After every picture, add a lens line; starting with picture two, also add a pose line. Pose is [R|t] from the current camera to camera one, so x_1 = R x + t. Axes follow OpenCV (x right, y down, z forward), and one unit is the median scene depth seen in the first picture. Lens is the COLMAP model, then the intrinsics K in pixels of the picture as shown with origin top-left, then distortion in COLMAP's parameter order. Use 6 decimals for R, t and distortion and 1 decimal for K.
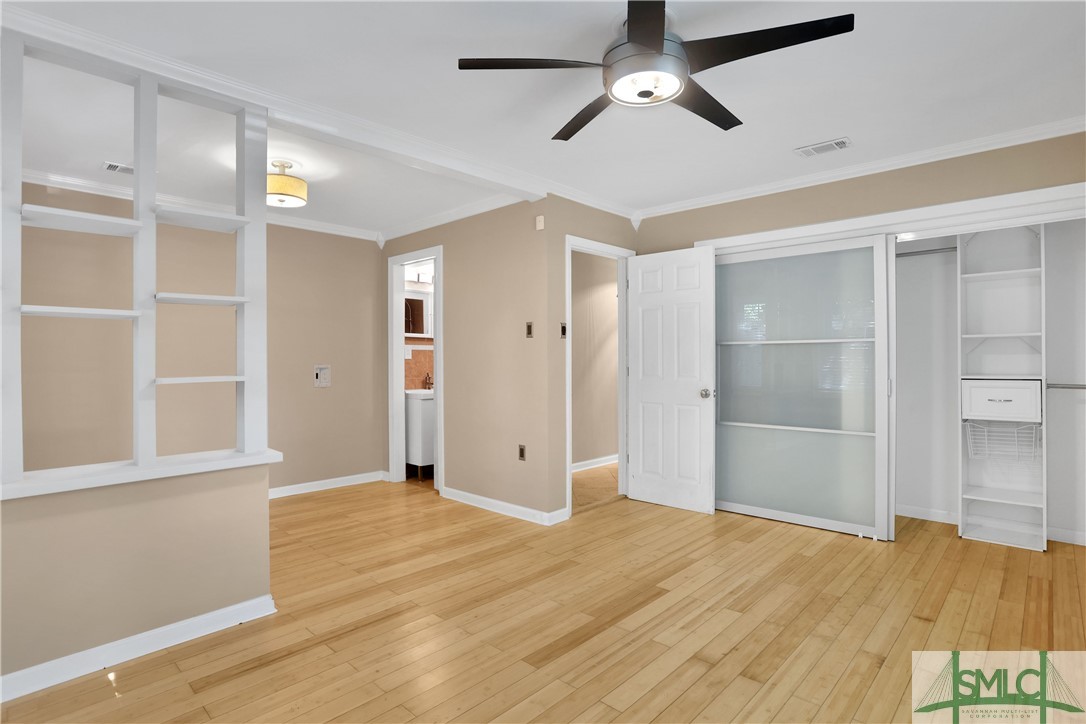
lens RADIAL K [[548.5, 0, 549.3], [0, 548.5, 357.9], [0, 0, 1]] dist [-0.055413, 0.024128]
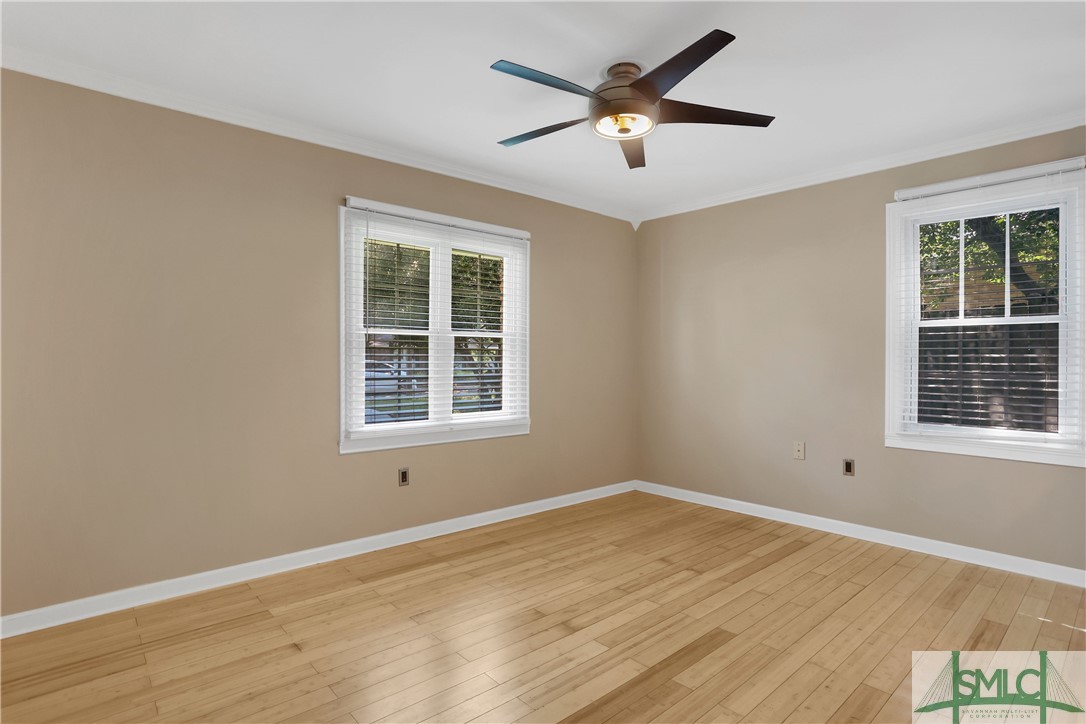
lens RADIAL K [[548.5, 0, 549.3], [0, 548.5, 357.9], [0, 0, 1]] dist [-0.055413, 0.024128]
pose [[-0.996246, -0.001077, 0.086565, 0.224431], [-0.000754, 0.999993, 0.003762, 0.000292], [-0.086569, 0.003683, -0.996239, 2.058377]]
